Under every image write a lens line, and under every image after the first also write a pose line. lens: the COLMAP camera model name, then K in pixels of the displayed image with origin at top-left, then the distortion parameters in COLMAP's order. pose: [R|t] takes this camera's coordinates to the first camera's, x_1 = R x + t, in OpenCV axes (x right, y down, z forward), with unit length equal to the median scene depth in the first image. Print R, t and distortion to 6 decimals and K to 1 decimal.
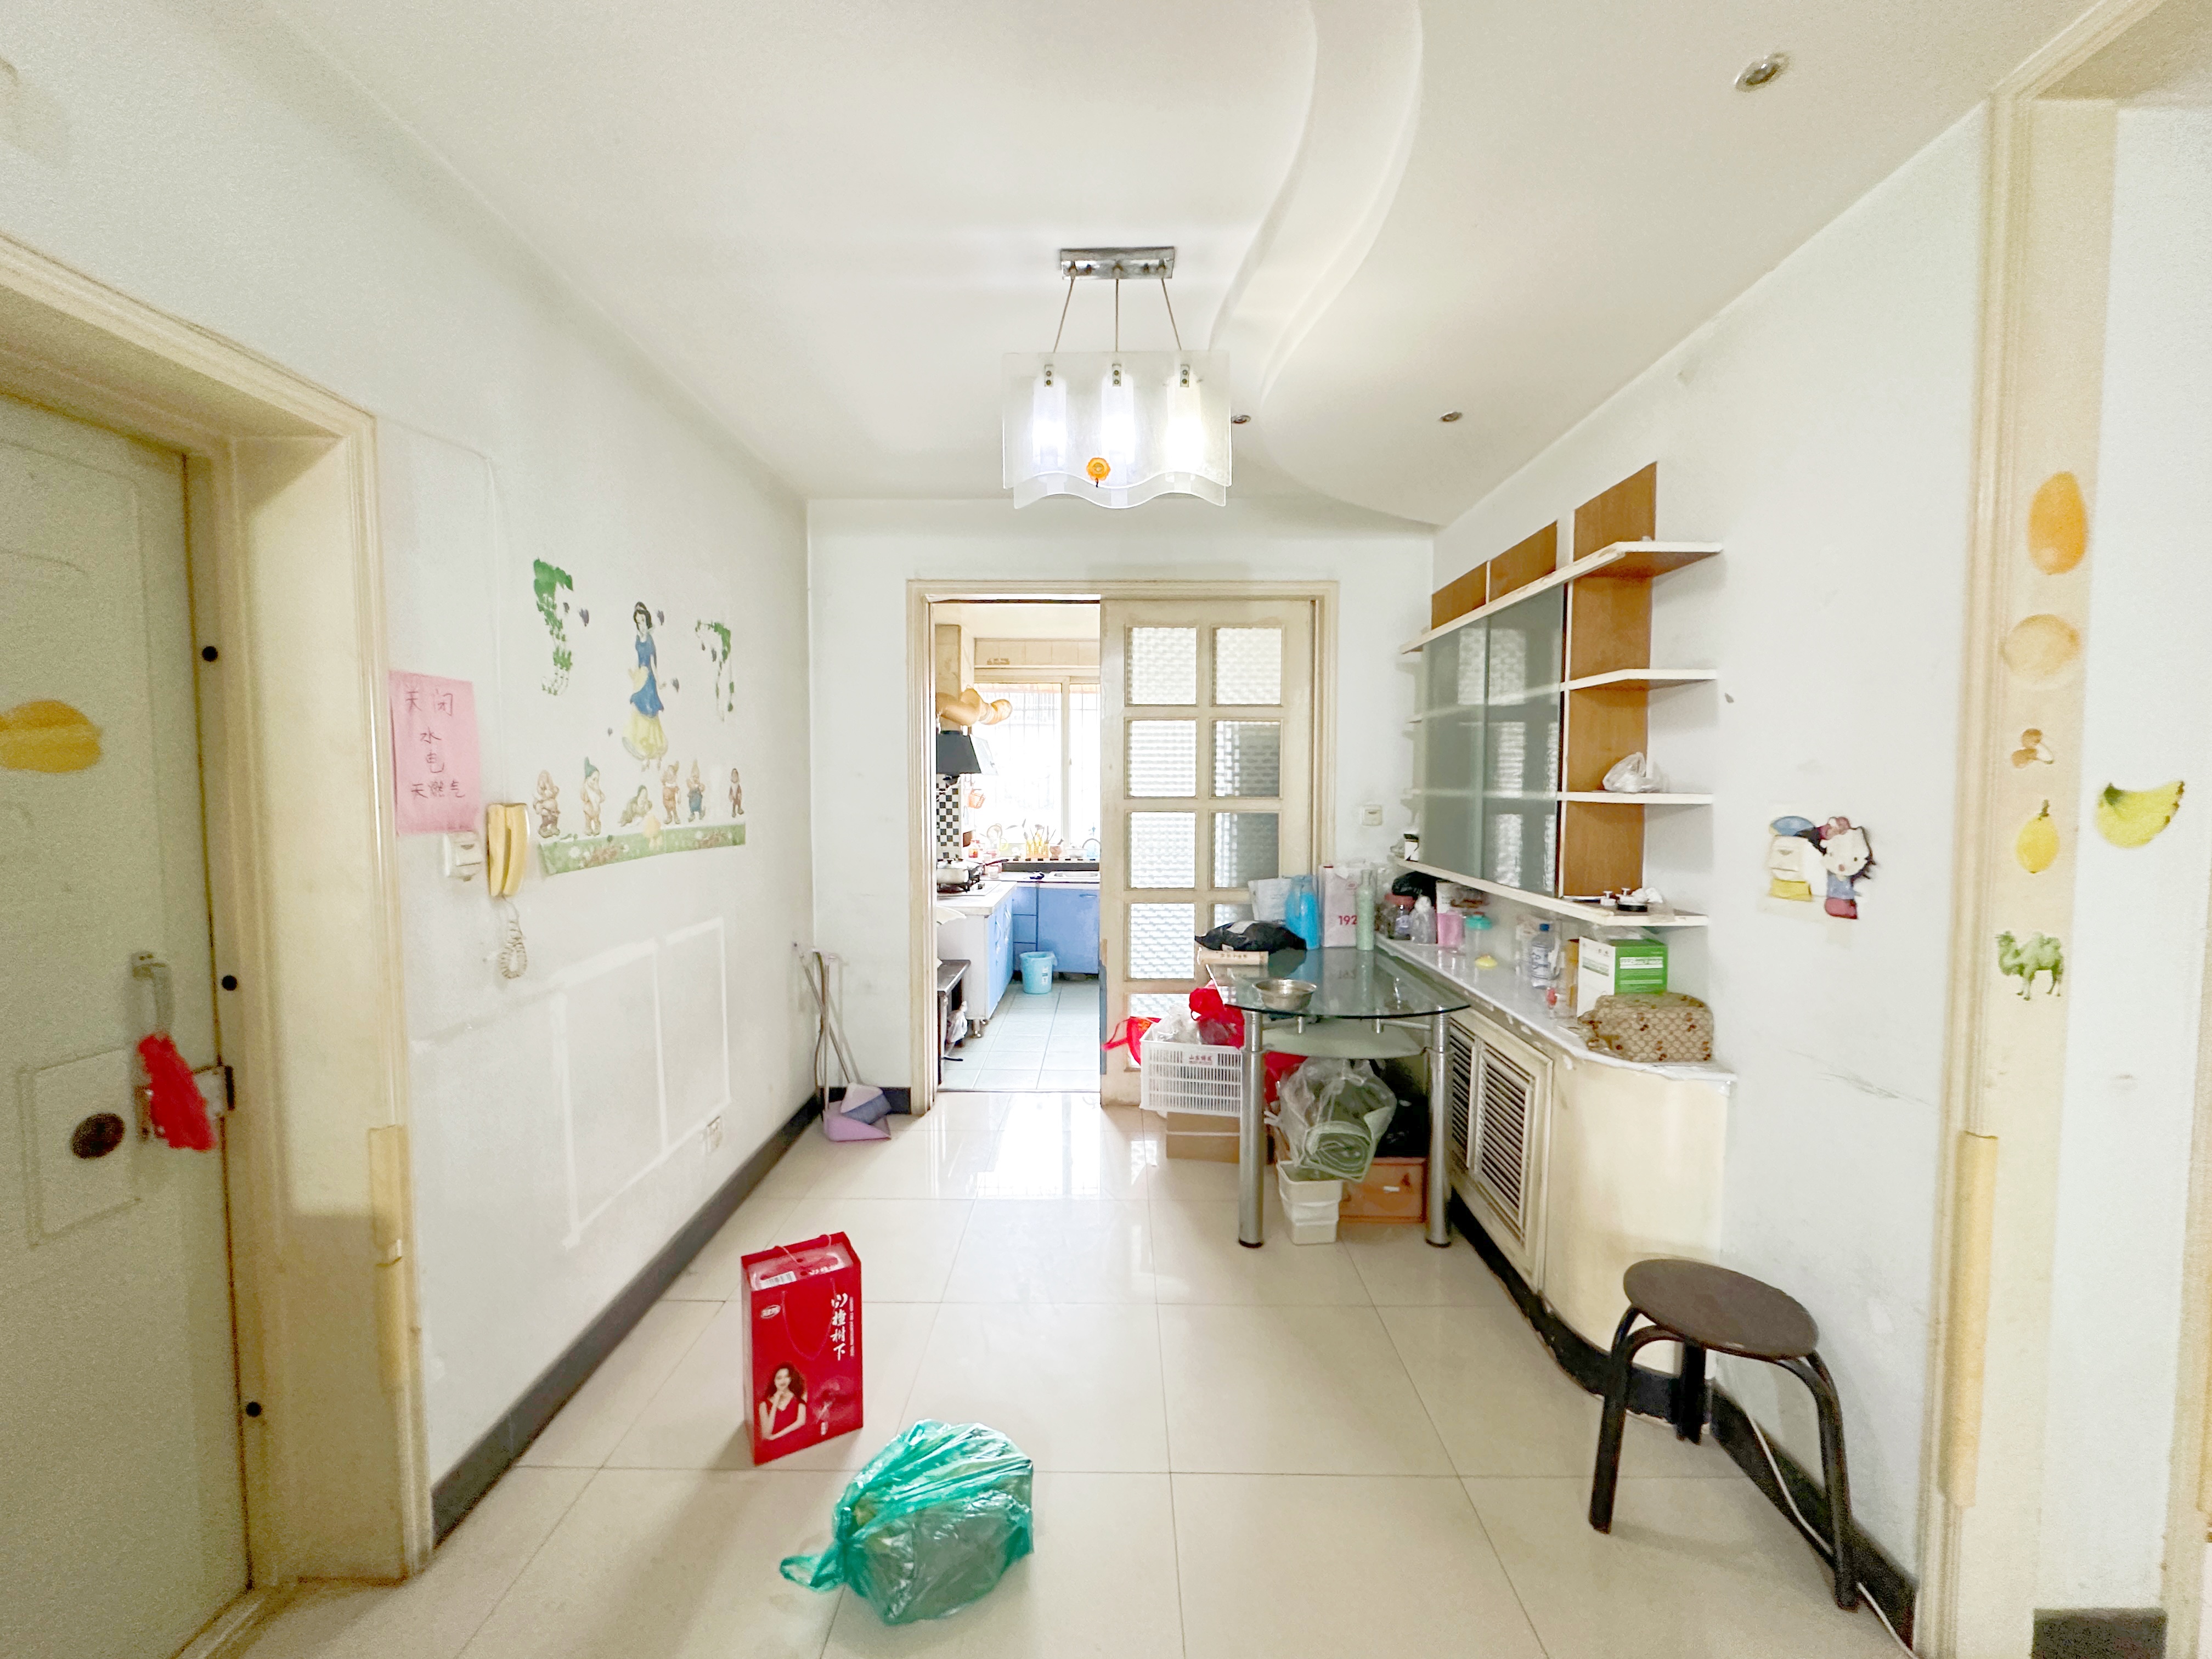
lens RADIAL K [[882.3, 0, 1105.0], [0, 882.3, 831.5], [0, 0, 1]] dist [-0.003434, -0.000123]
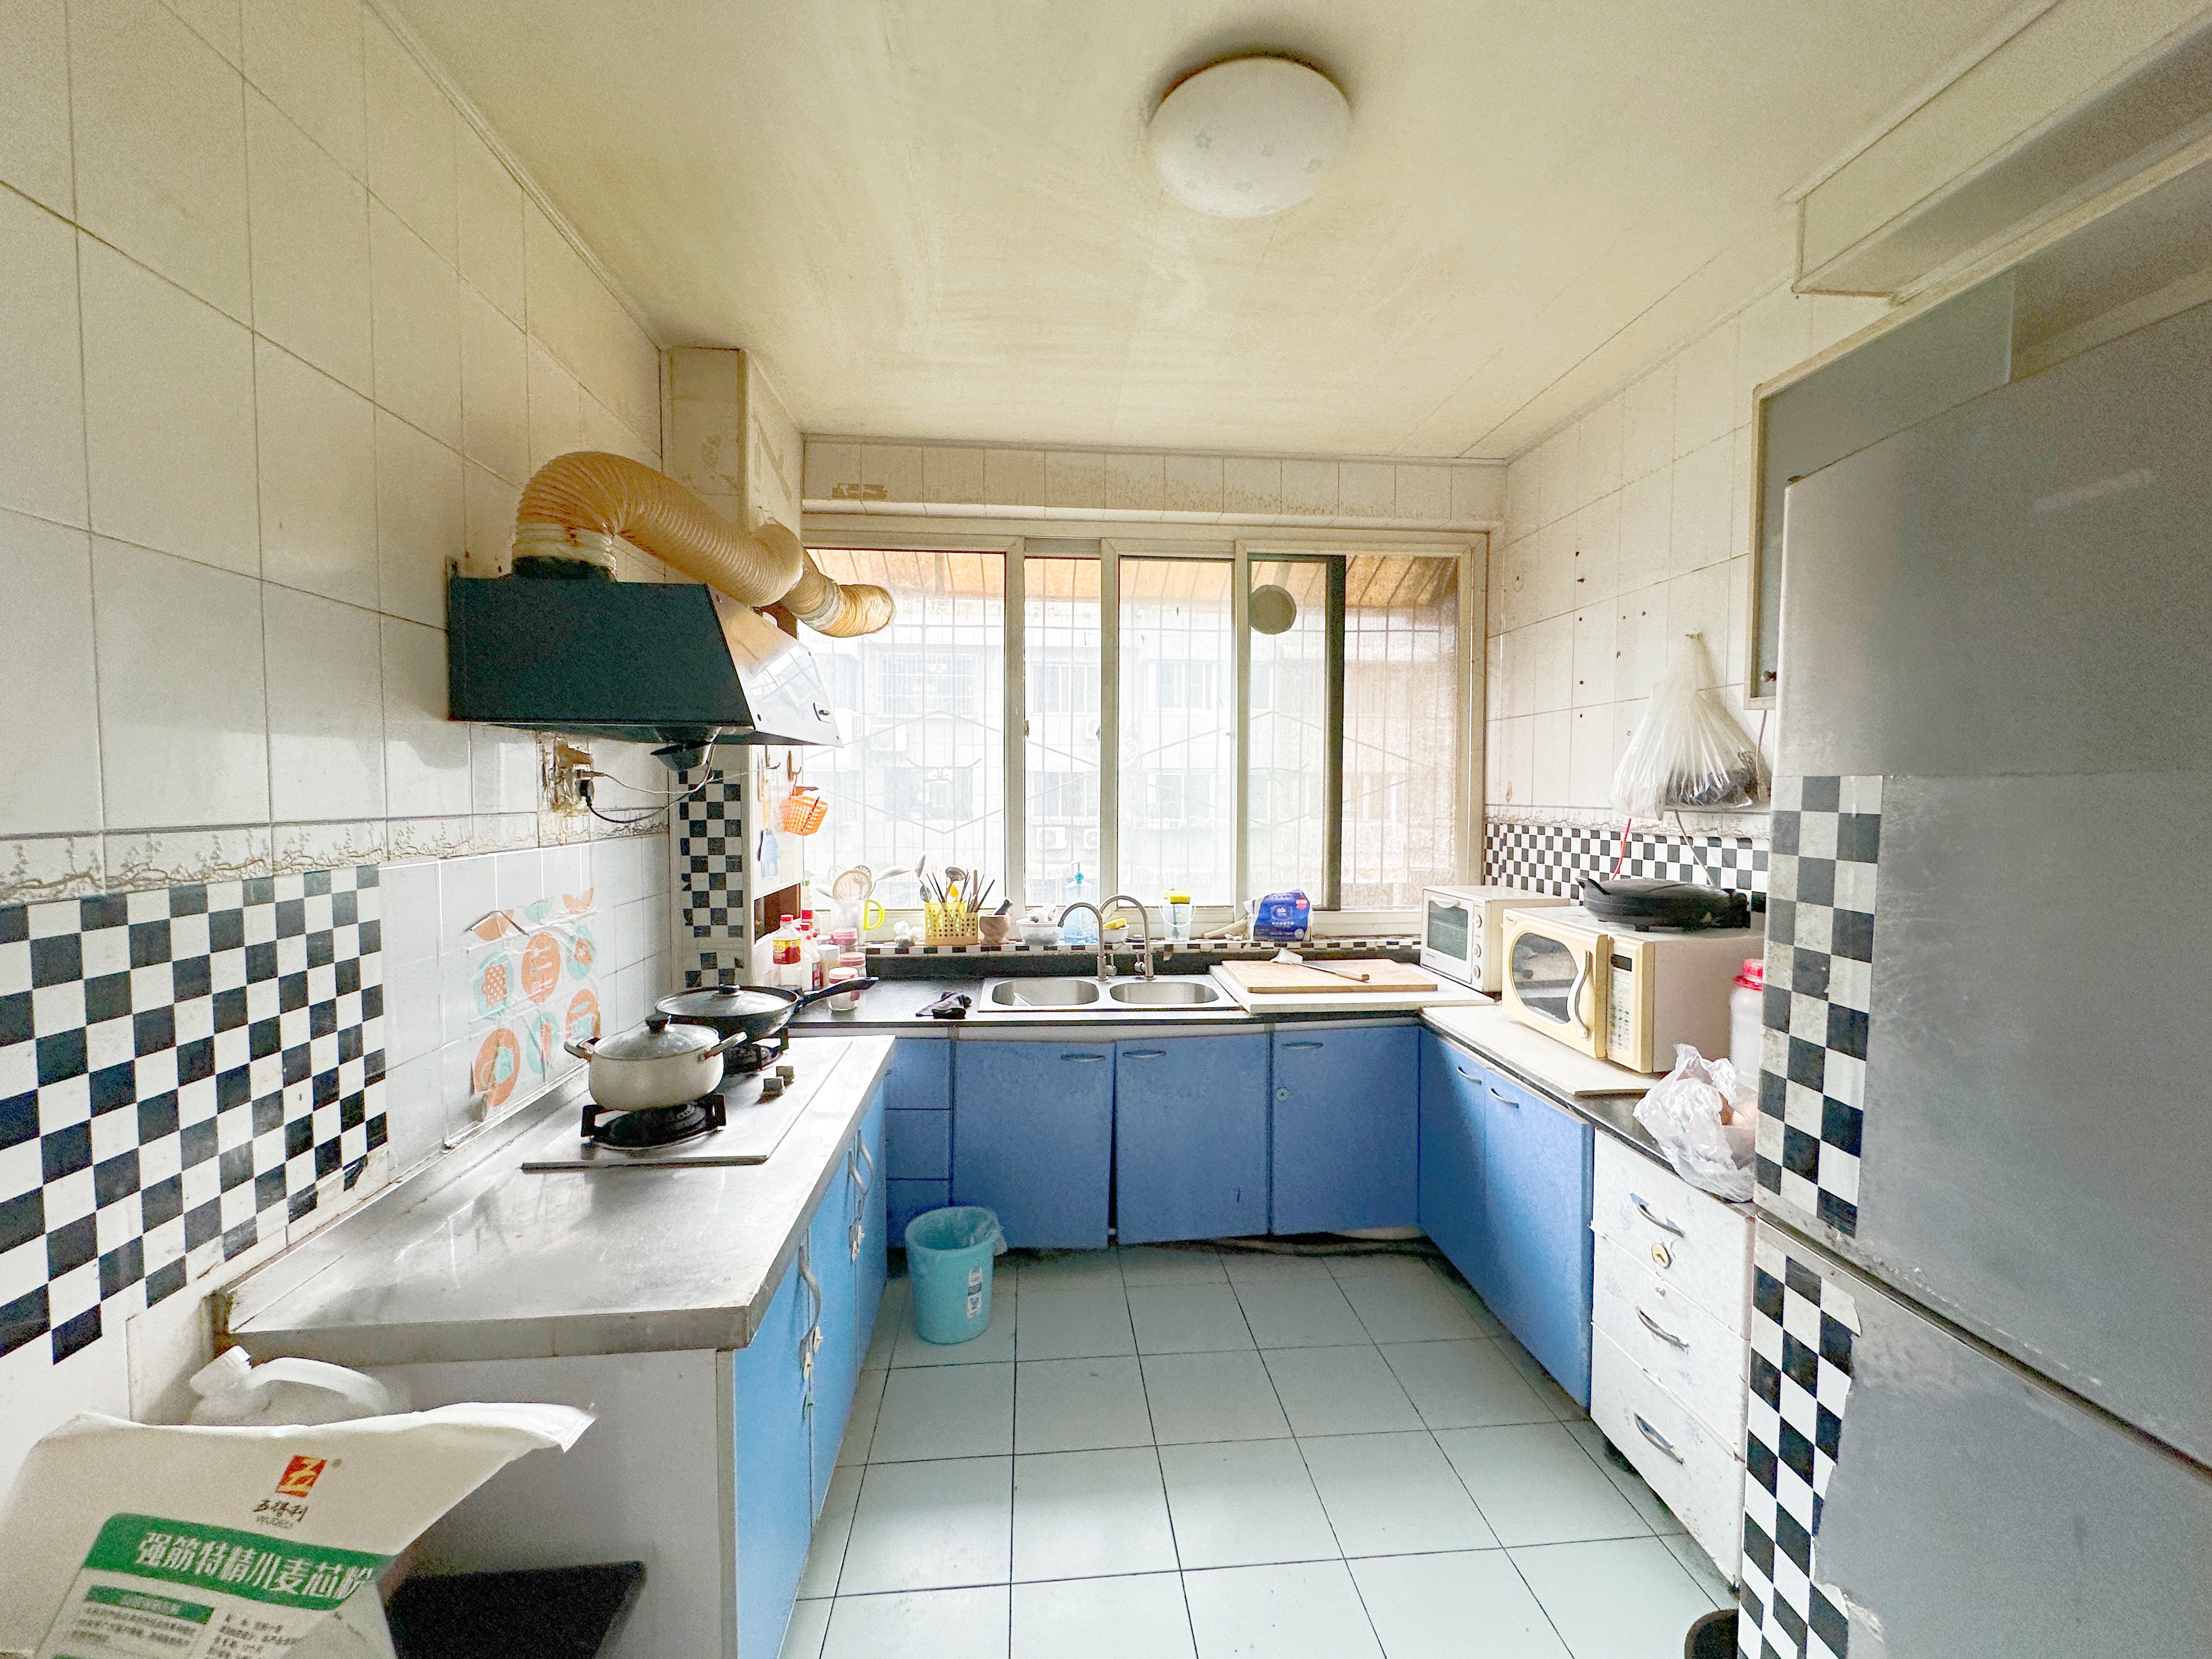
lens RADIAL K [[882.3, 0, 1110.2], [0, 882.3, 827.7], [0, 0, 1]] dist [-0.003434, -0.000123]
pose [[0.993974, -0.007516, 0.109360, -0.049444], [0.008839, 0.999893, -0.011617, -0.023822], [-0.109261, 0.012514, 0.993934, 0.594421]]
